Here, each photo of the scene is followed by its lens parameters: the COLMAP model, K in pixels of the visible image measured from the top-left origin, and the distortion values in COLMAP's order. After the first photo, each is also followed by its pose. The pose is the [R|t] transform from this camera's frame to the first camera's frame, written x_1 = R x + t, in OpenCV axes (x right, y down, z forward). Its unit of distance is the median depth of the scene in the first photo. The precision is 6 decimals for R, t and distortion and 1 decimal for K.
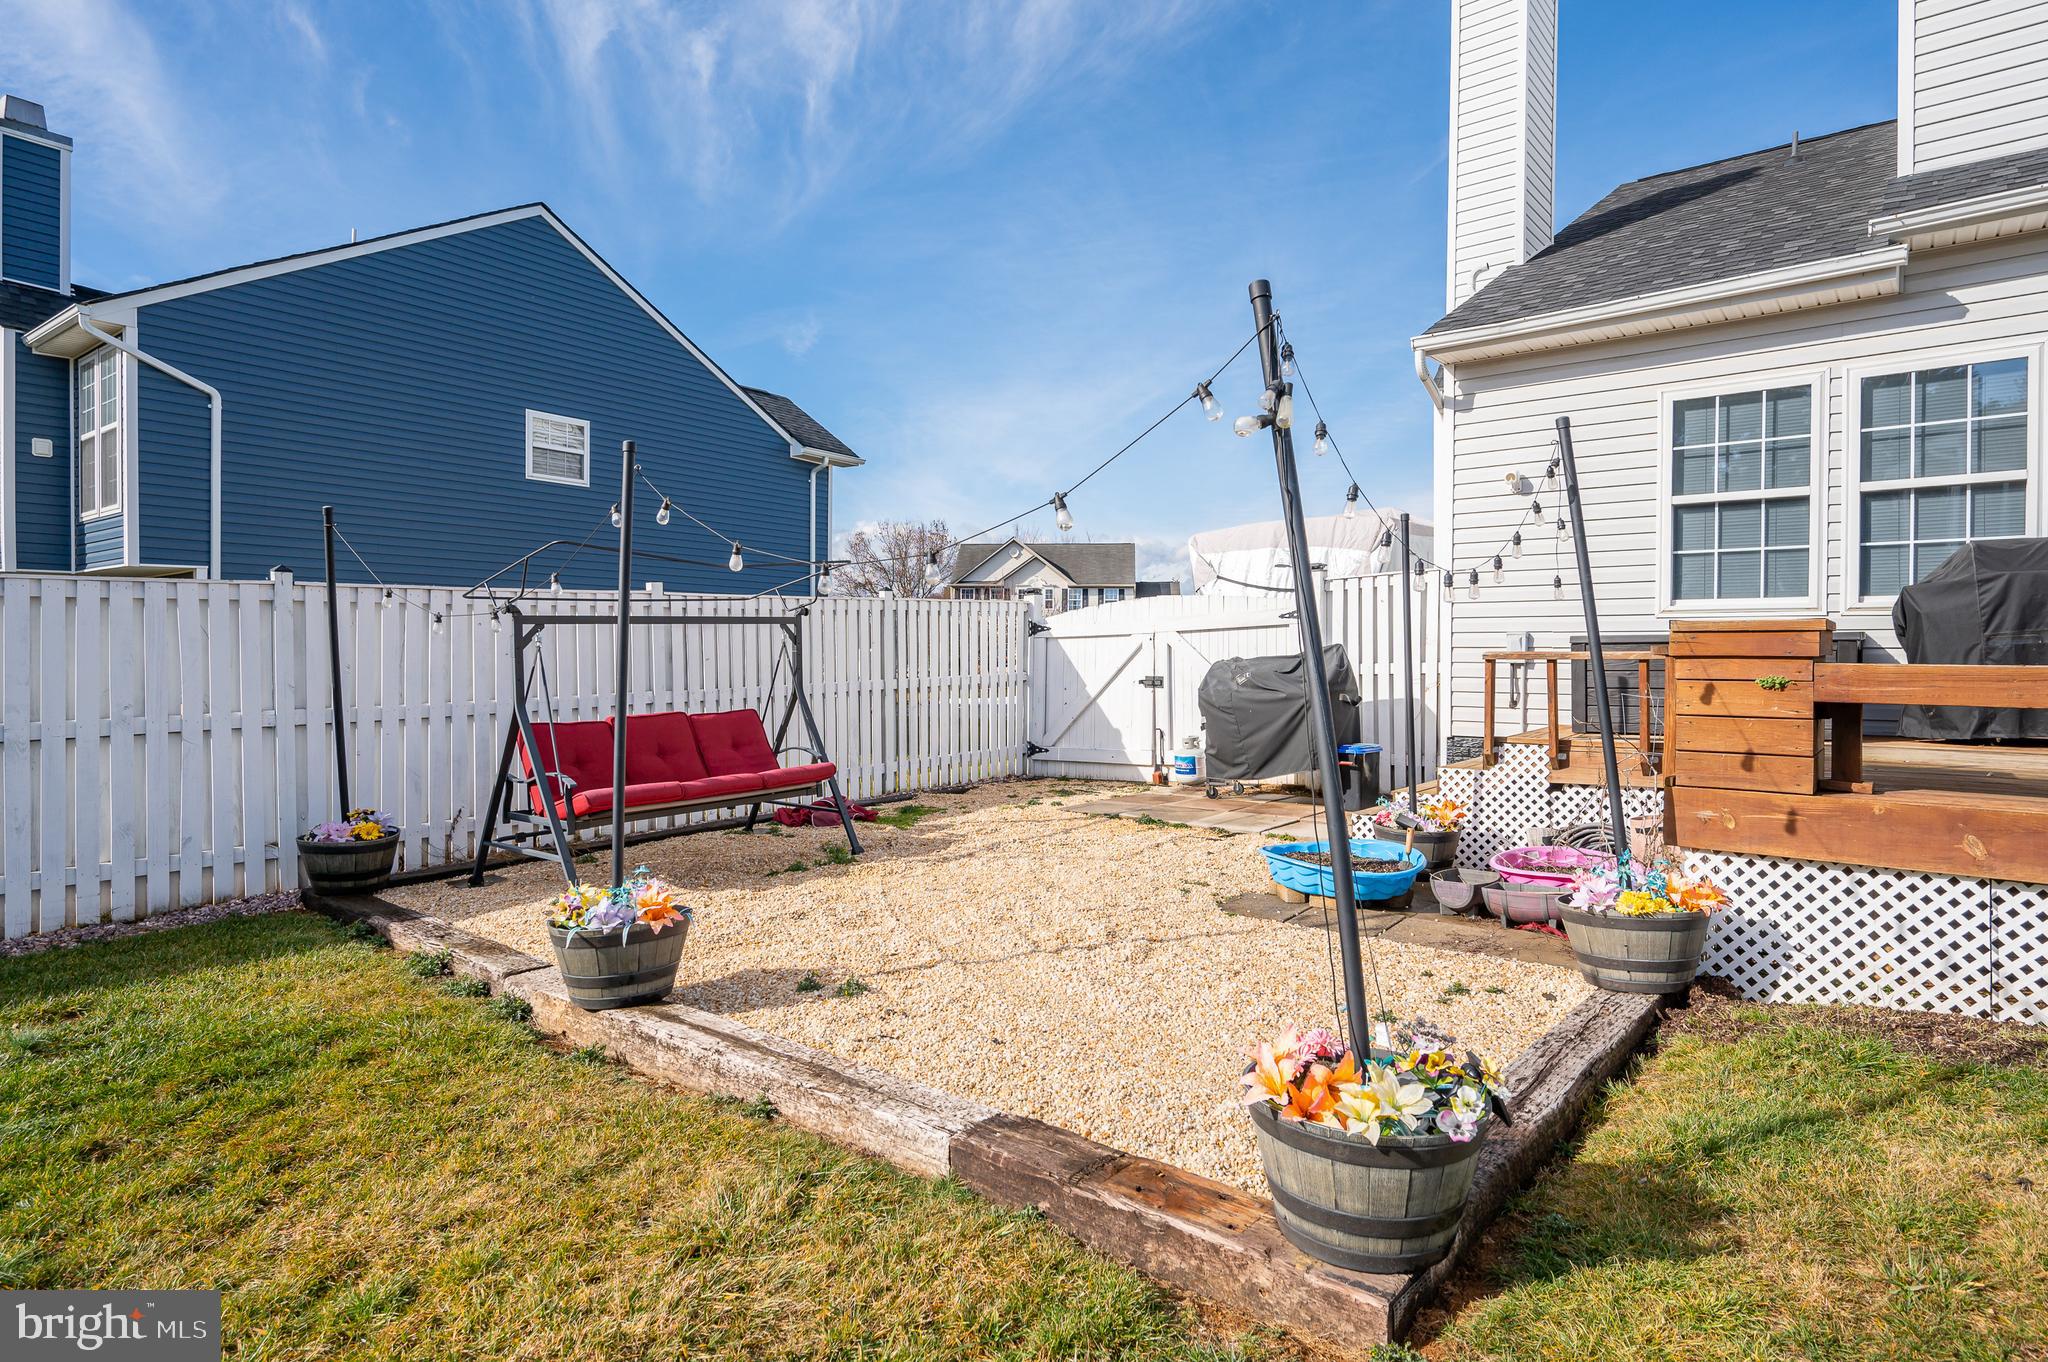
lens RADIAL K [[1096.0, 0, 1041.3], [0, 1096.0, 661.8], [0, 0, 1]] dist [0.002722, 0.000911]
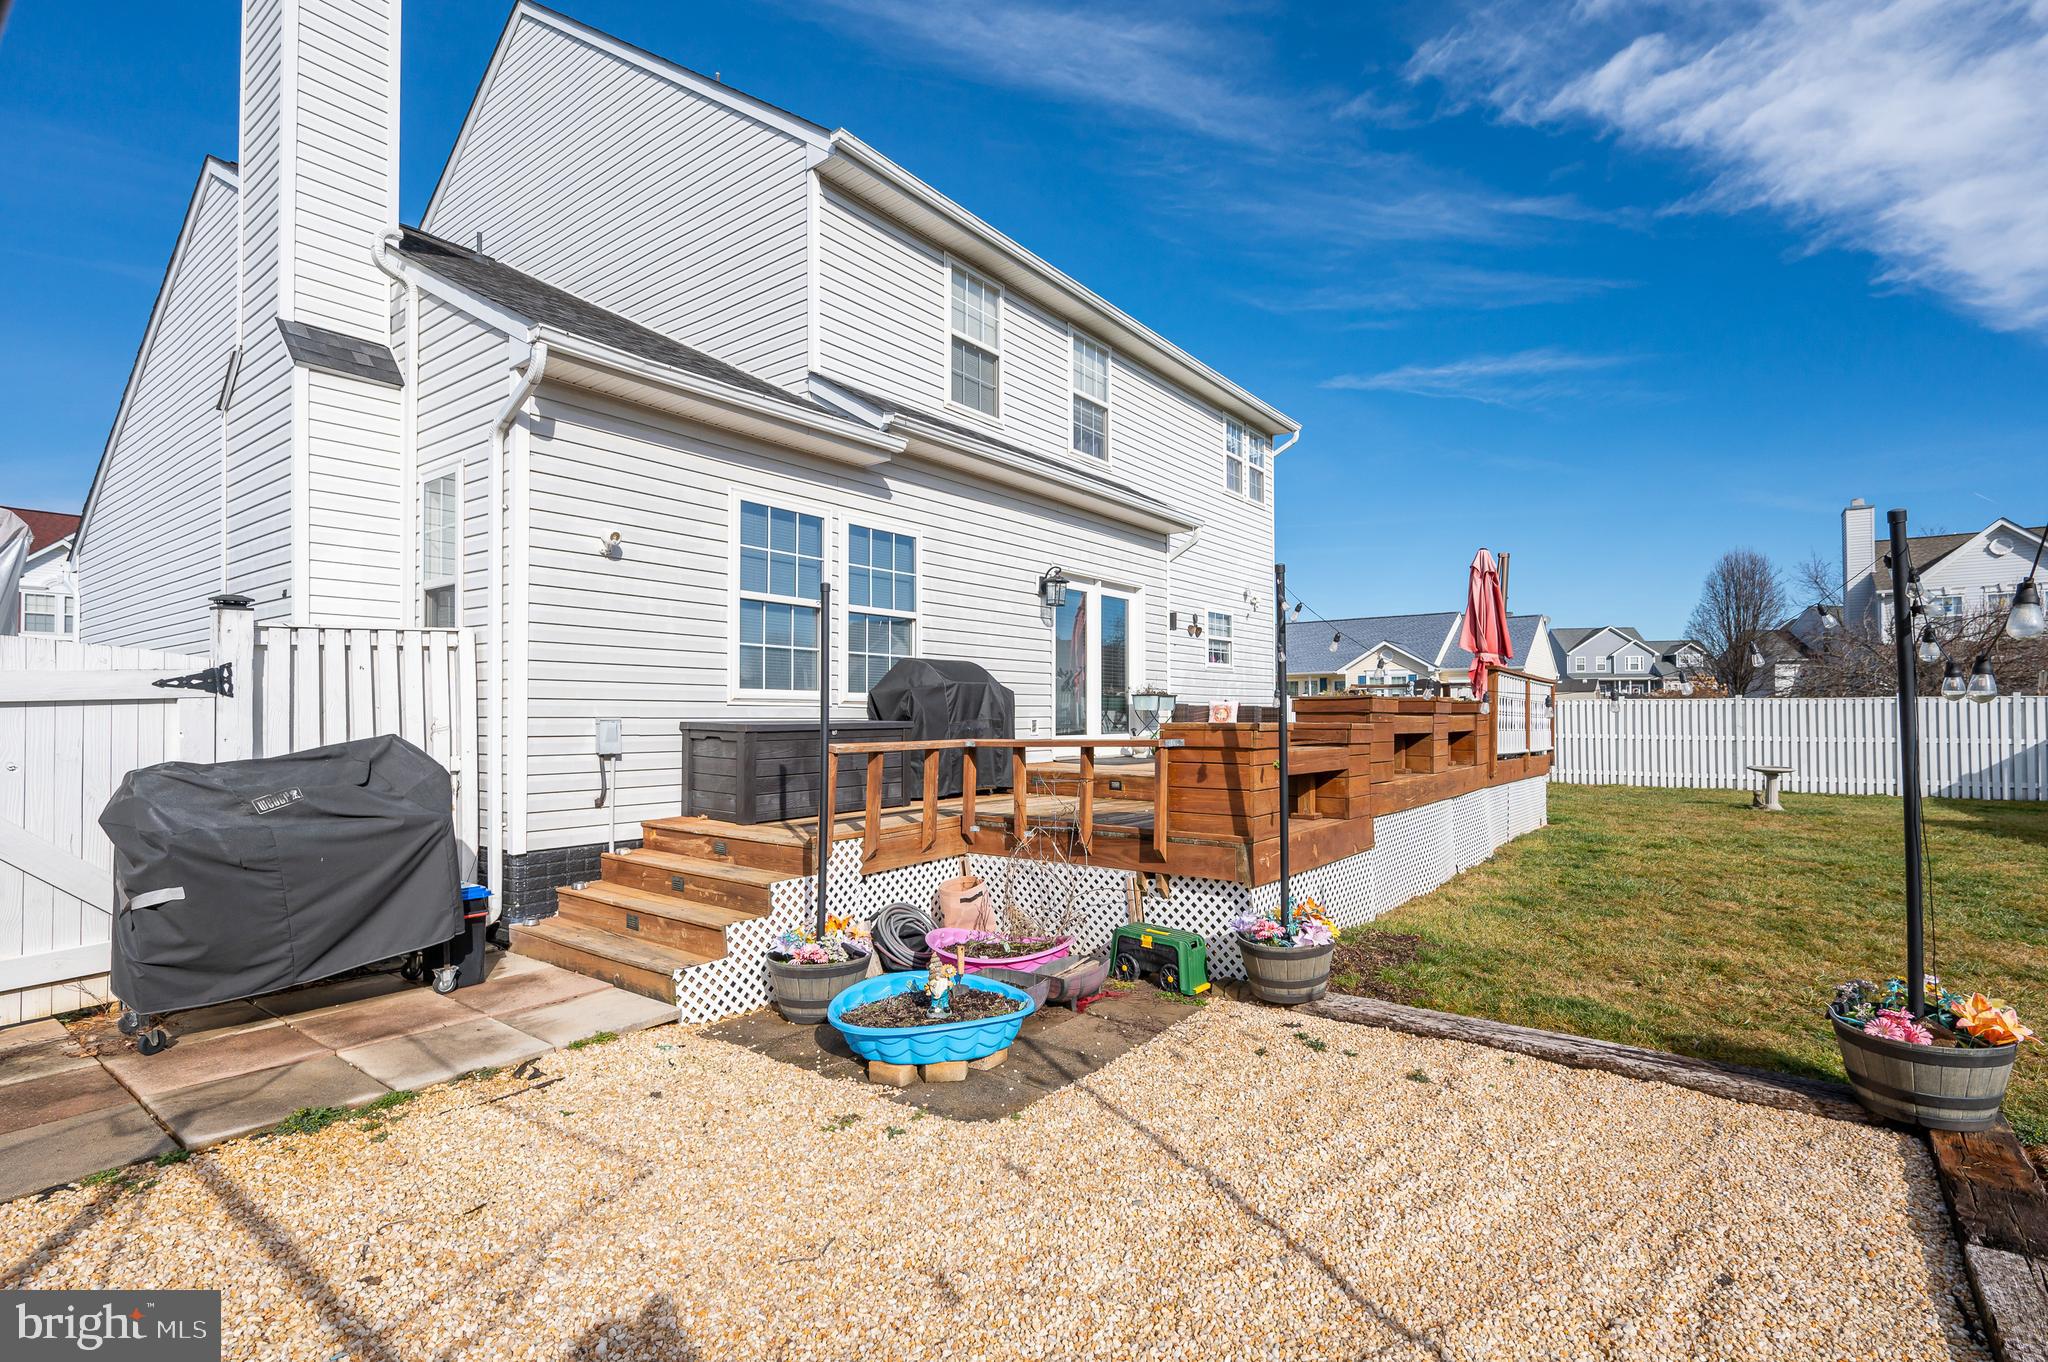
lens RADIAL K [[957.6, 0, 1033.5], [0, 957.6, 700.3], [0, 0, 1]] dist [0.000305, 0.000088]
pose [[-0.038663, 0.014497, 0.999147, -0.316183], [0.007036, 0.999874, -0.014235, -0.026711], [-0.999228, 0.006480, -0.038760, 0.675464]]
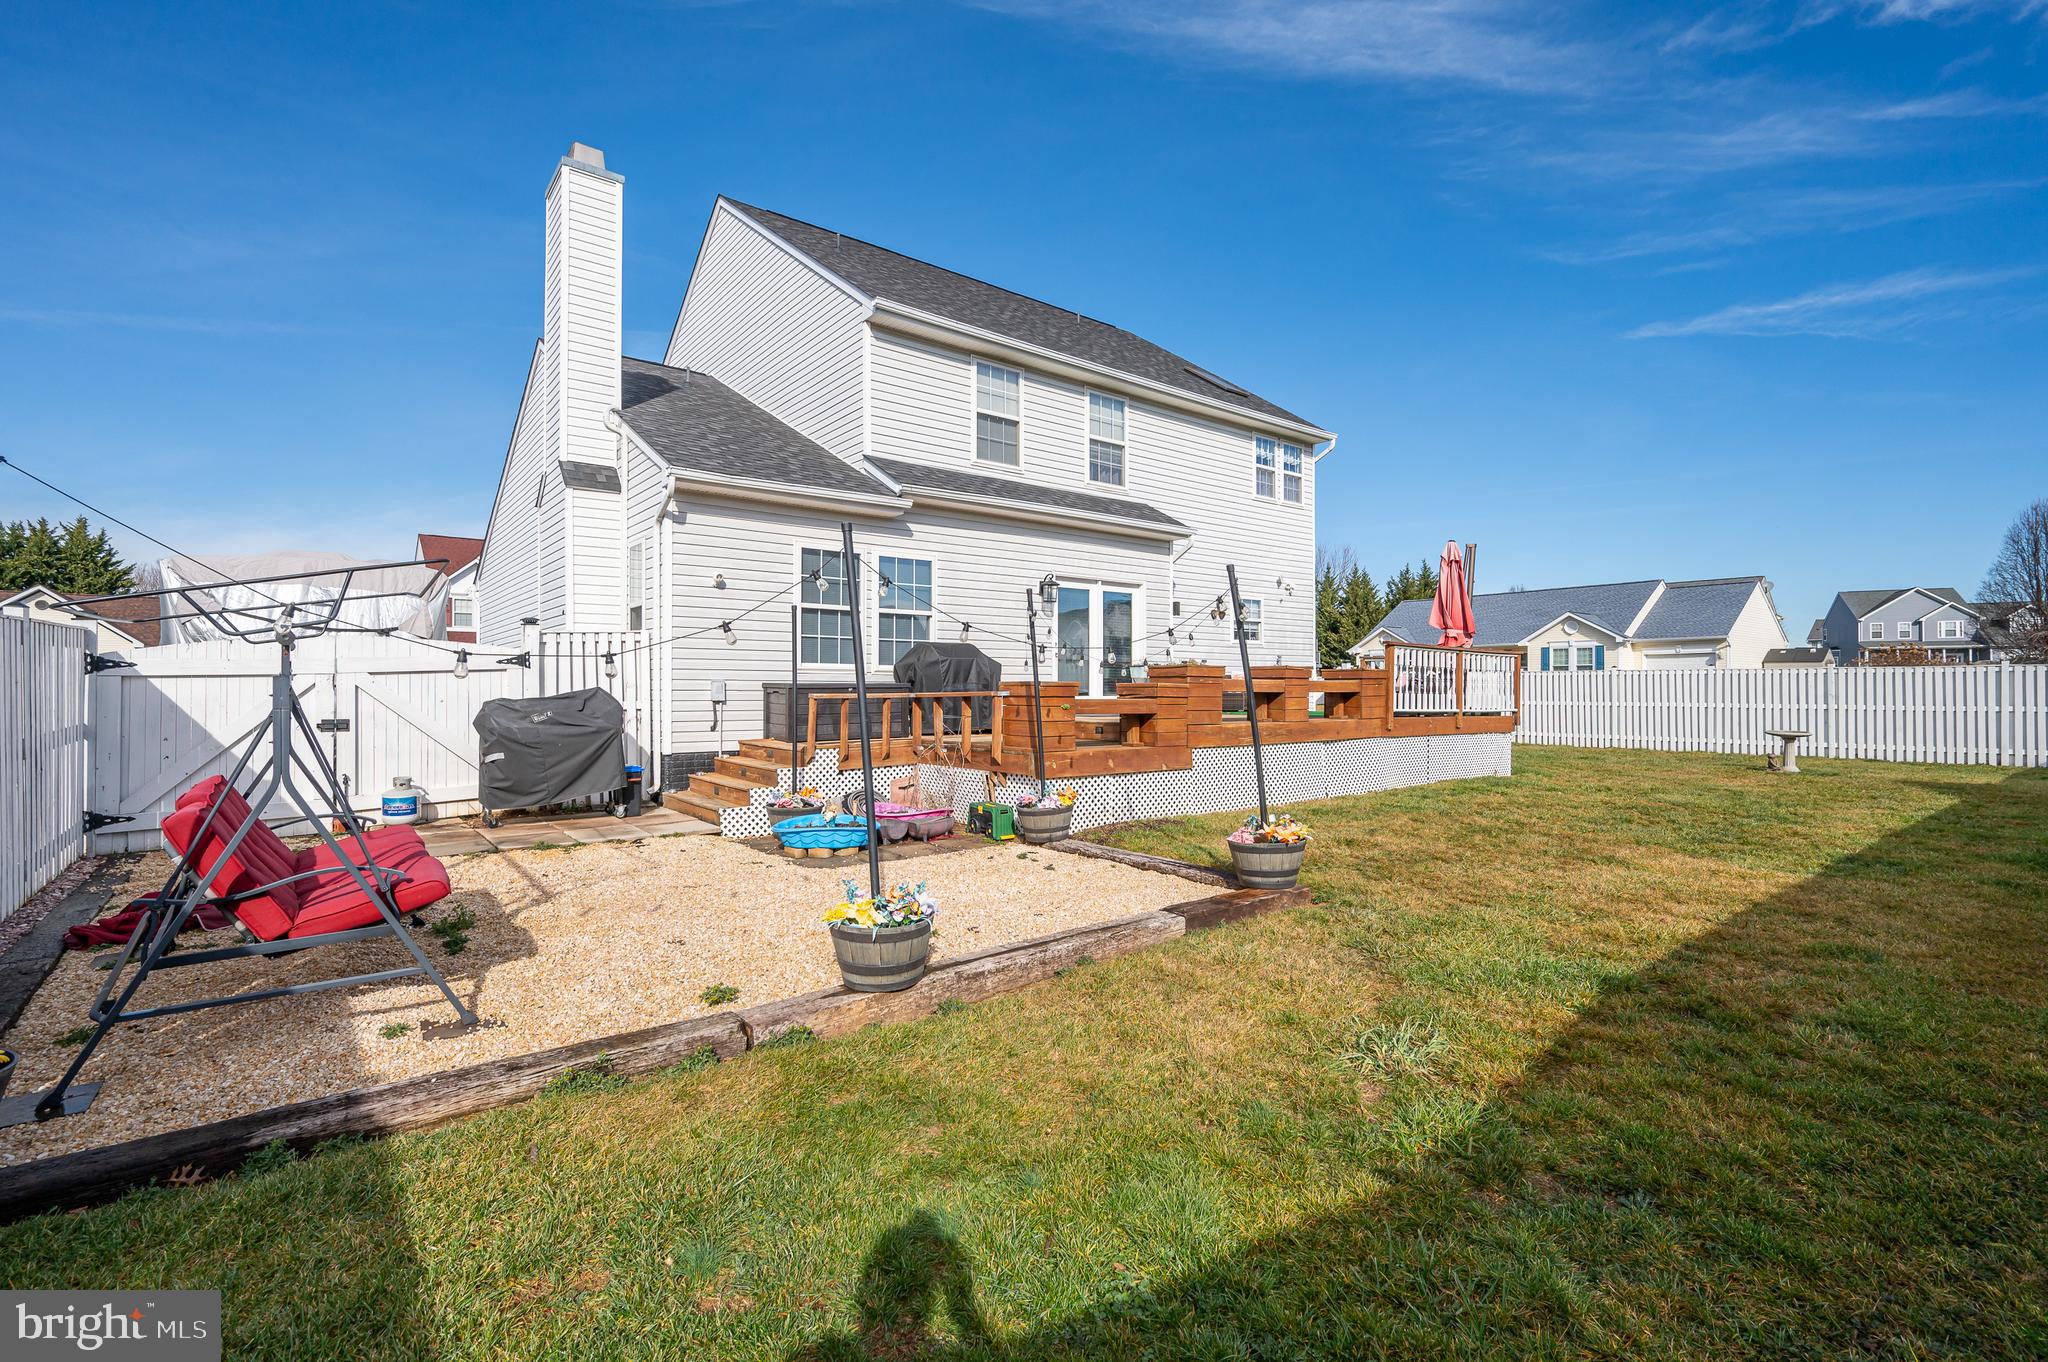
lens RADIAL K [[922.1, 0, 1024.9], [0, 922.1, 684.6], [0, 0, 1]] dist [0.000175, 0.000016]
pose [[0.218776, 0.004101, 0.975766, -0.679645], [0.006638, 0.999962, -0.005691, -0.010370], [-0.975752, 0.007722, 0.218741, 0.306584]]
